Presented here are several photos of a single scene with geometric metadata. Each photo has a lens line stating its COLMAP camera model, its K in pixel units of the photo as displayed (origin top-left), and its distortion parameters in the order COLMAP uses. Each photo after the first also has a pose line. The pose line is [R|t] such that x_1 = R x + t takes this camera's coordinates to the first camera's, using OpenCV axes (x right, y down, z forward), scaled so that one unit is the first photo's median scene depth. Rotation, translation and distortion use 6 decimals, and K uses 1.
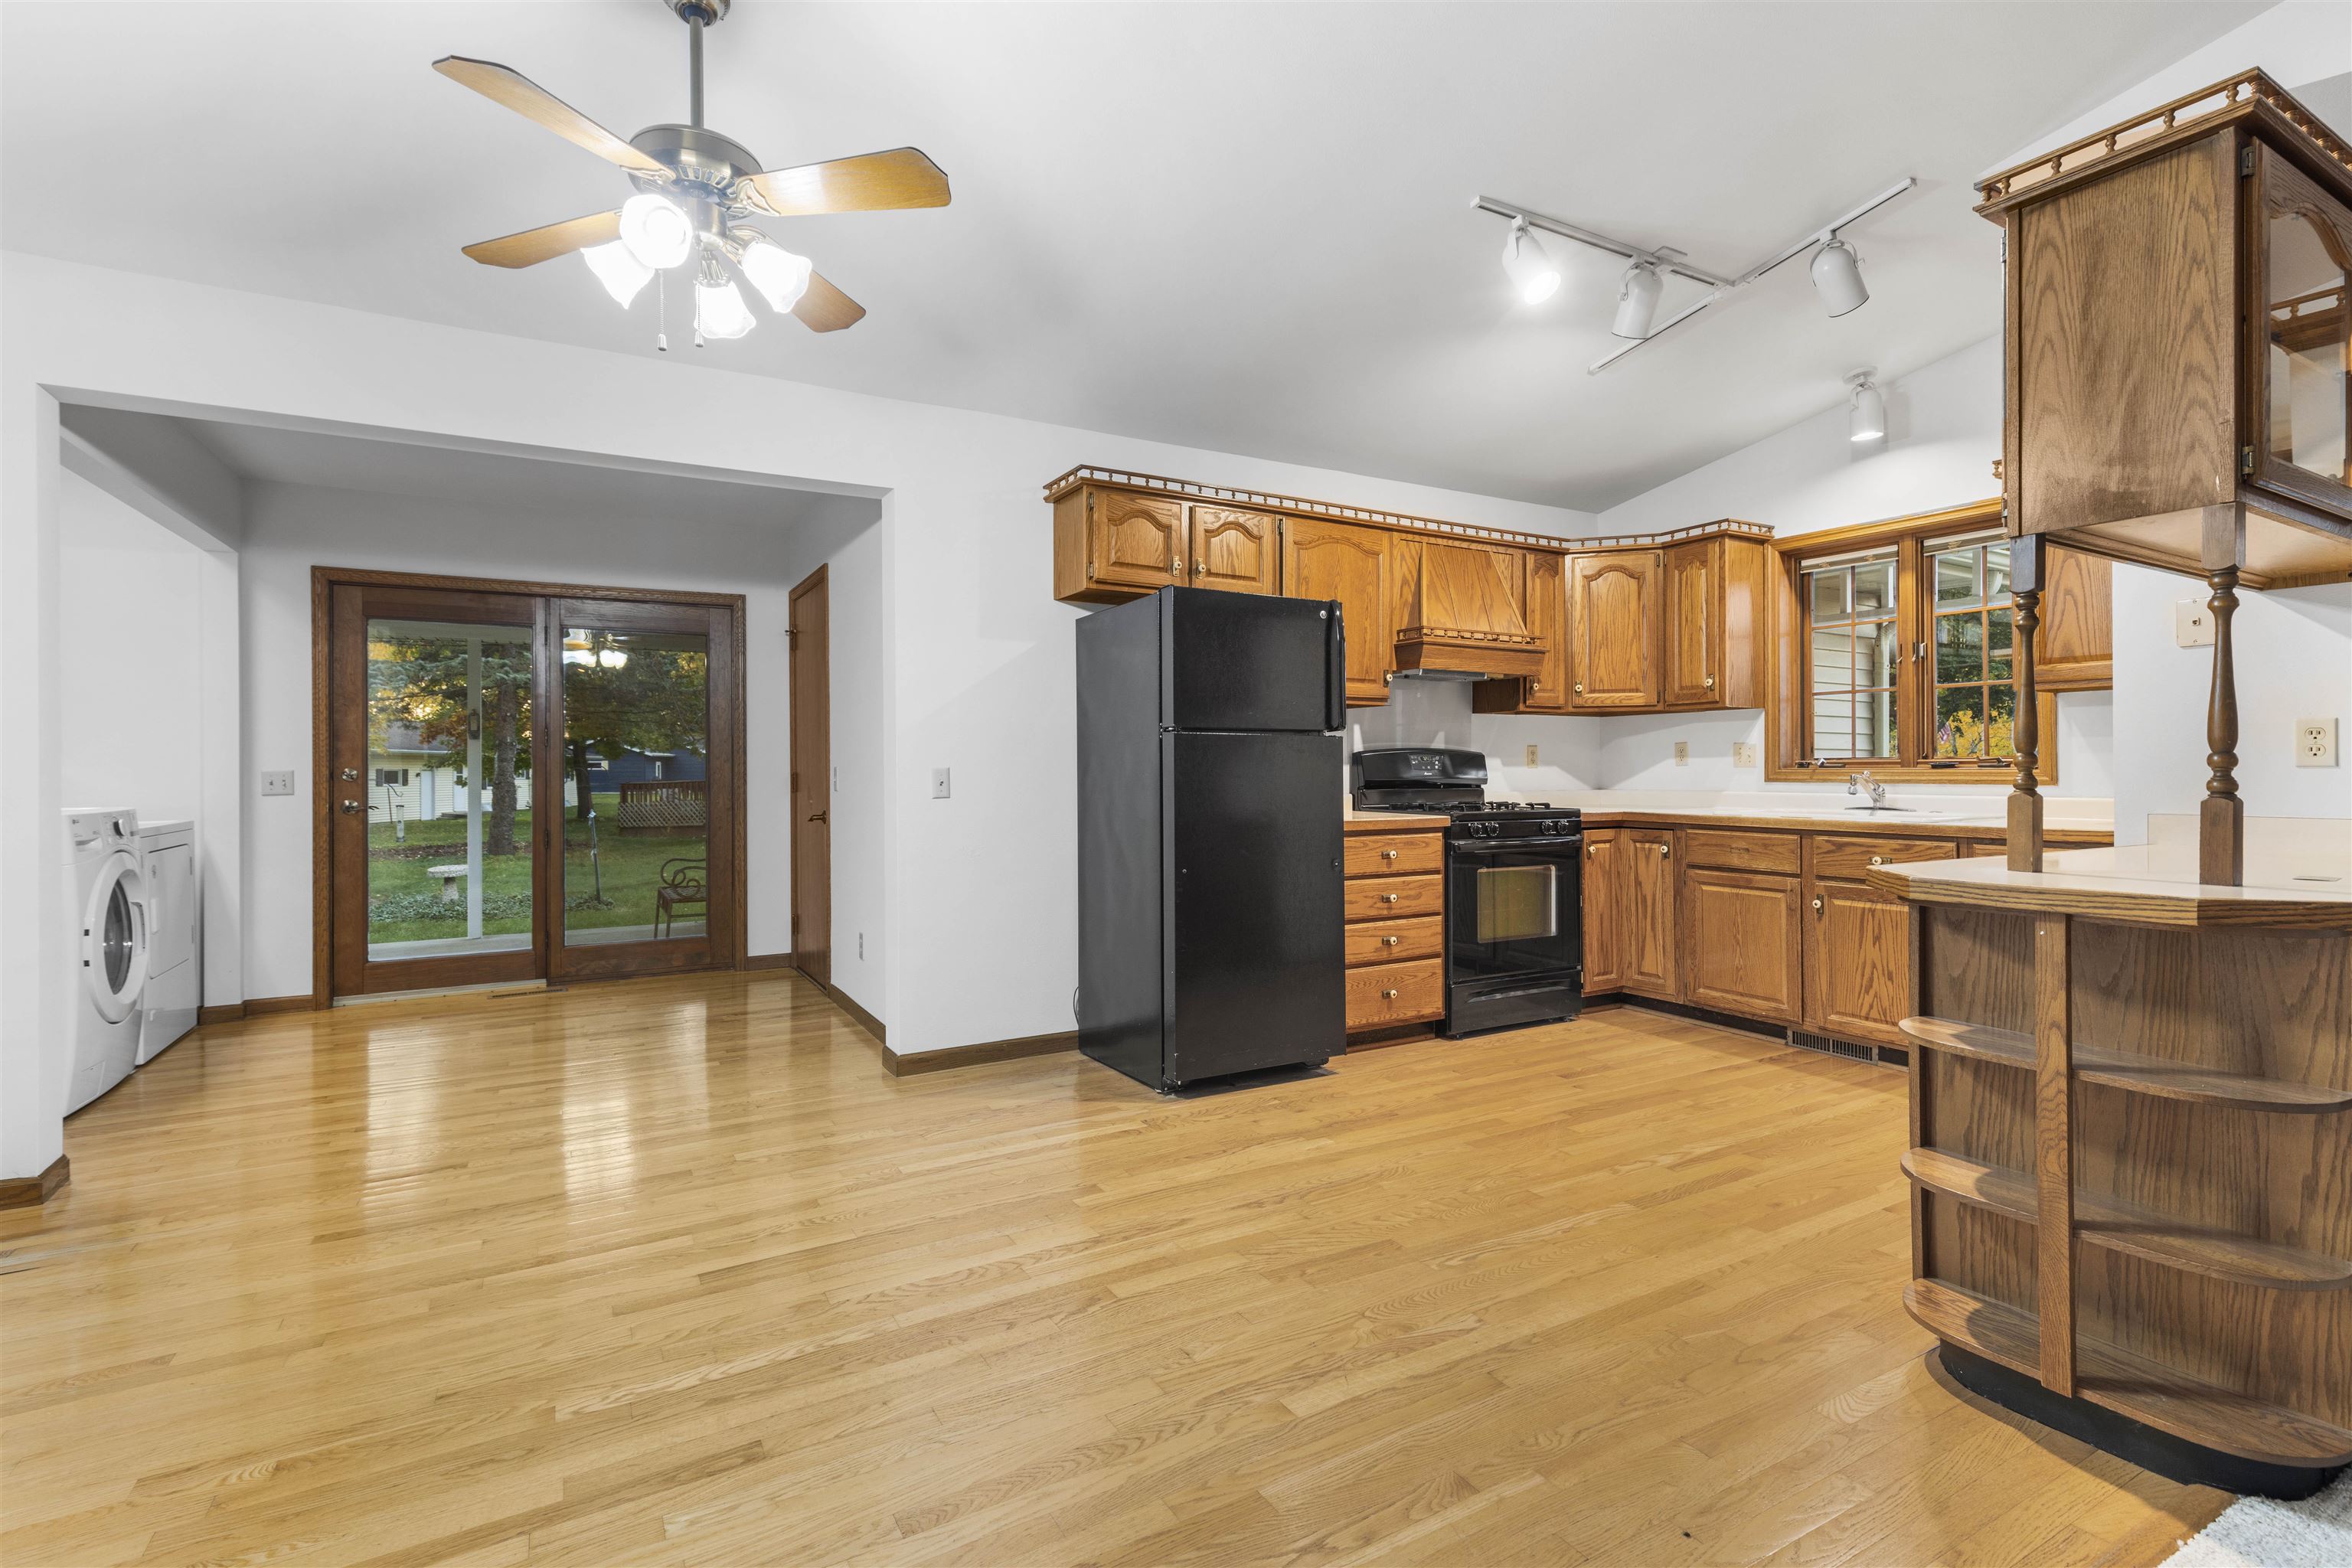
lens RADIAL K [[1064.9, 0, 1170.7], [0, 1064.9, 767.8], [0, 0, 1]] dist [0.008288, 0.000333]
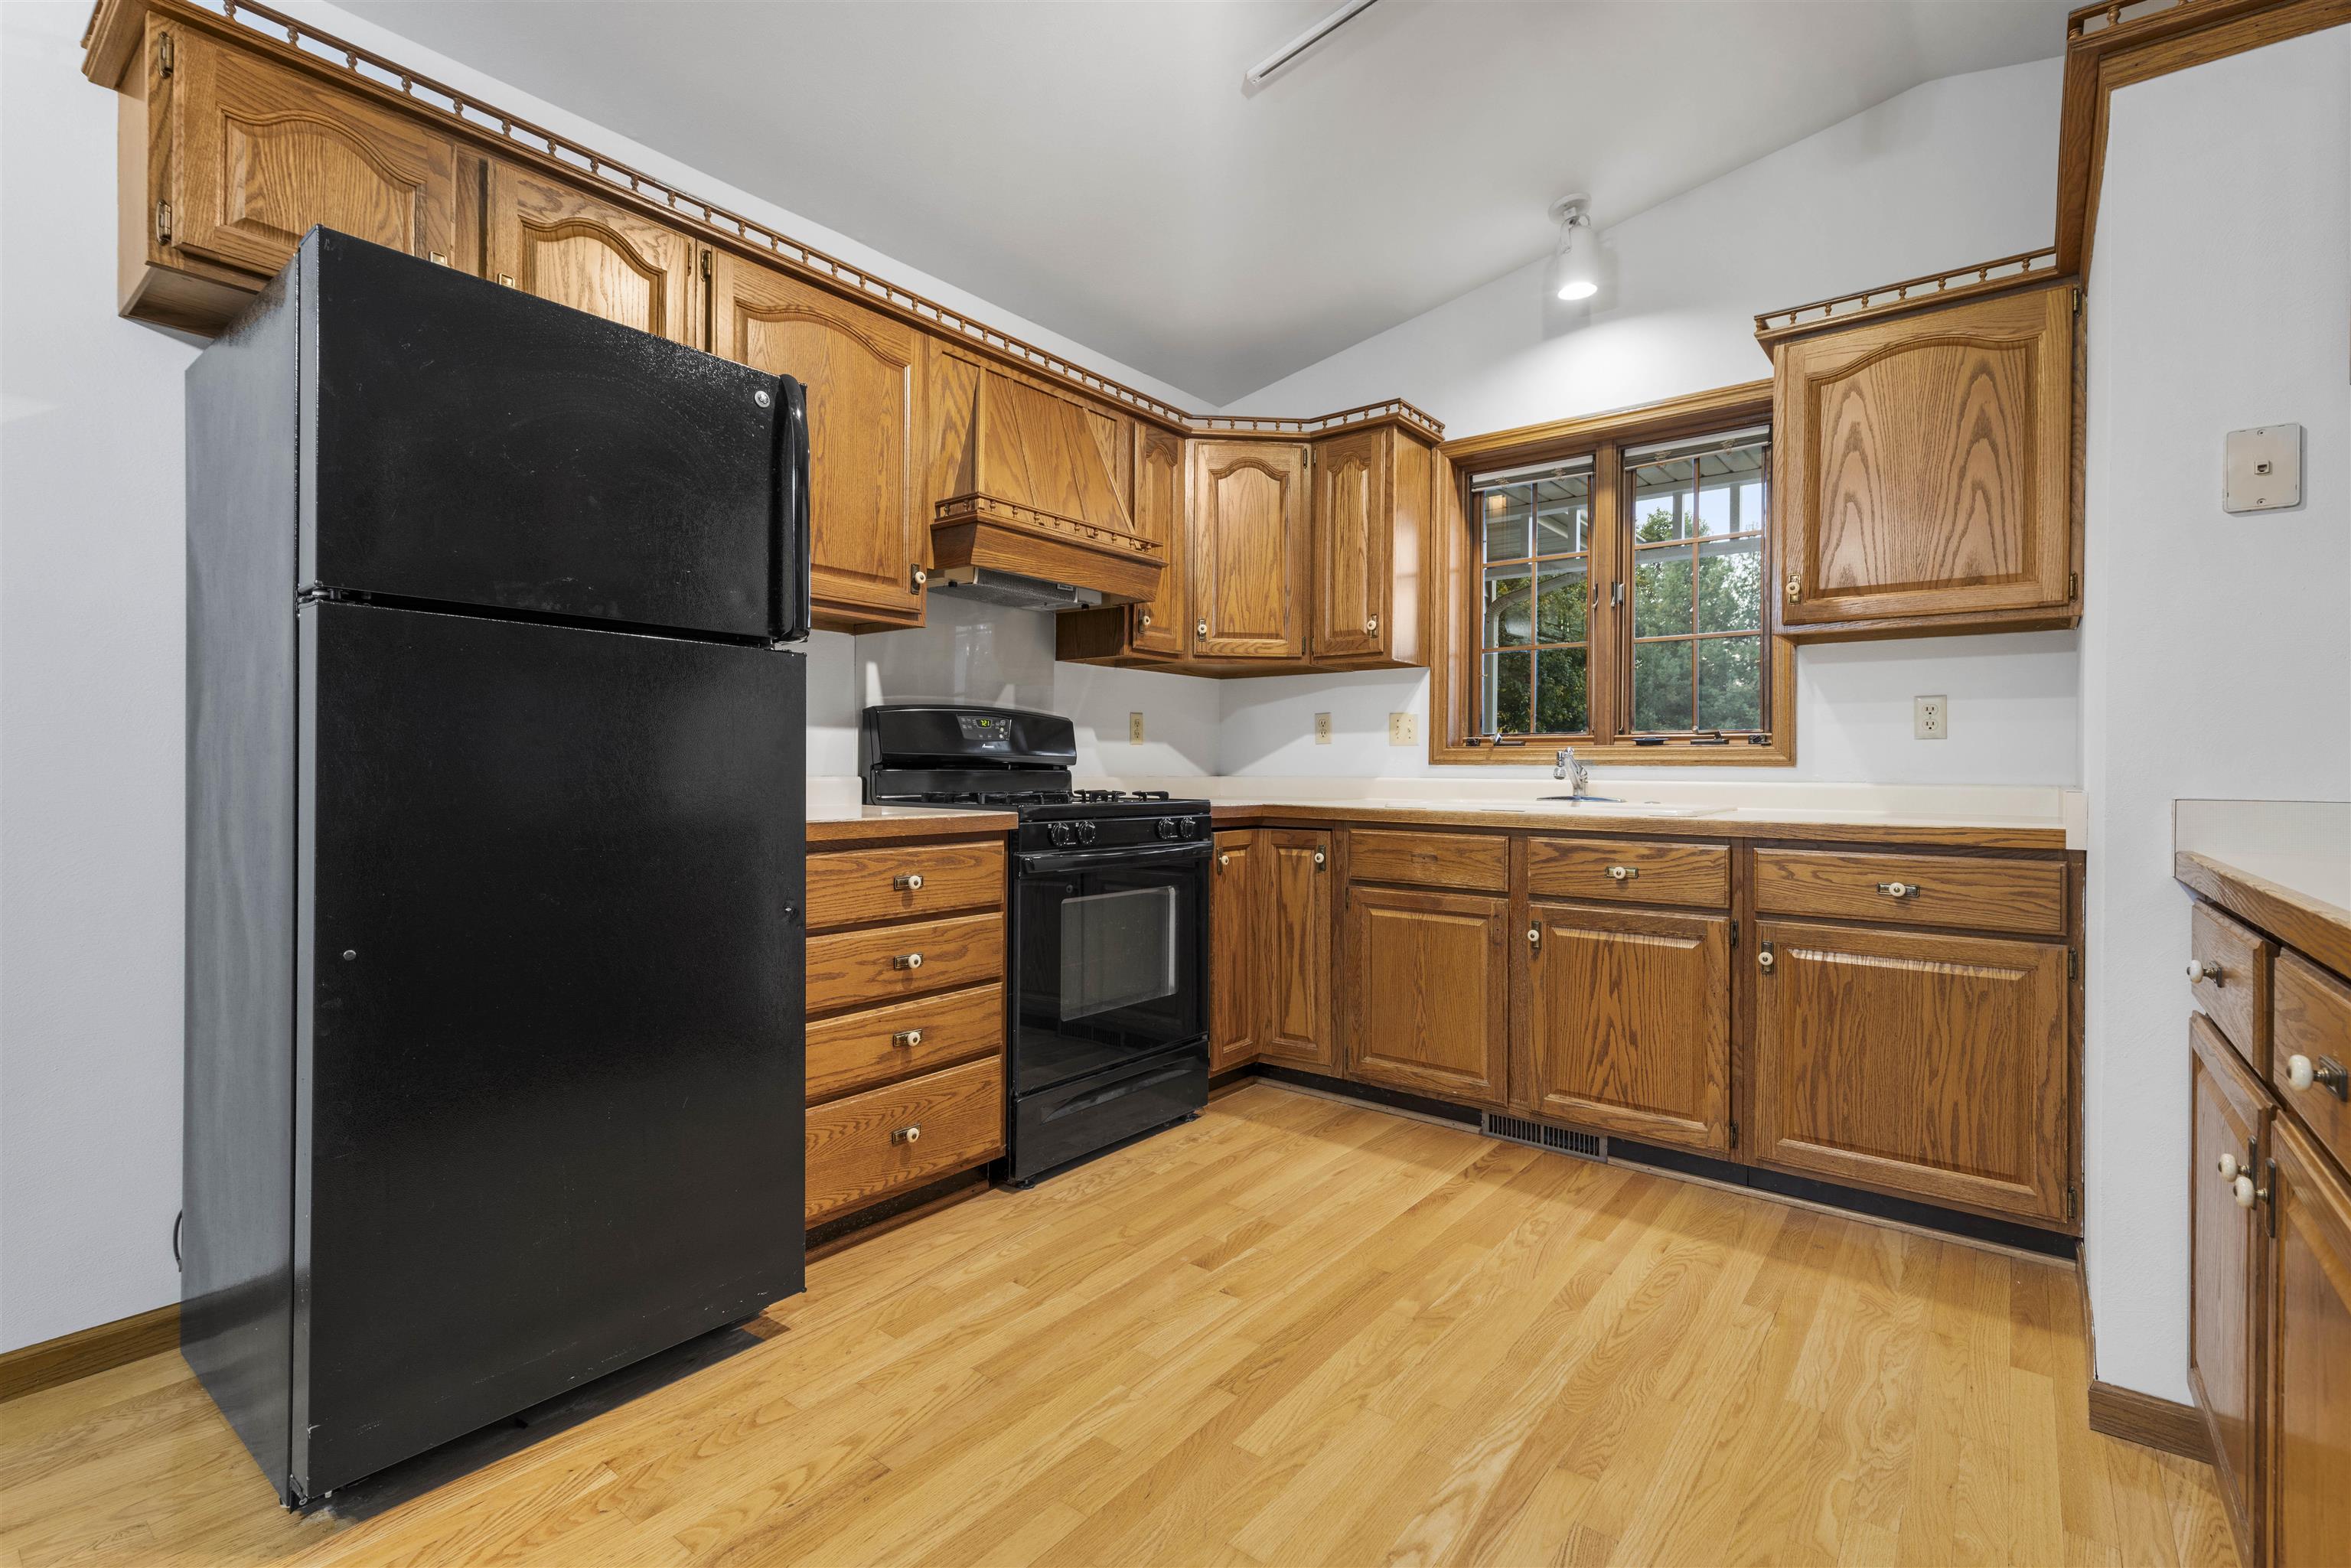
lens RADIAL K [[1064.4, 0, 1170.2], [0, 1064.4, 767.8], [0, 0, 1]] dist [0.008288, 0.000333]
pose [[0.926668, 0.009769, 0.375755, 0.113524], [-0.010479, 0.999945, -0.000155, 0.019164], [-0.375736, -0.003794, 0.926719, 0.403901]]
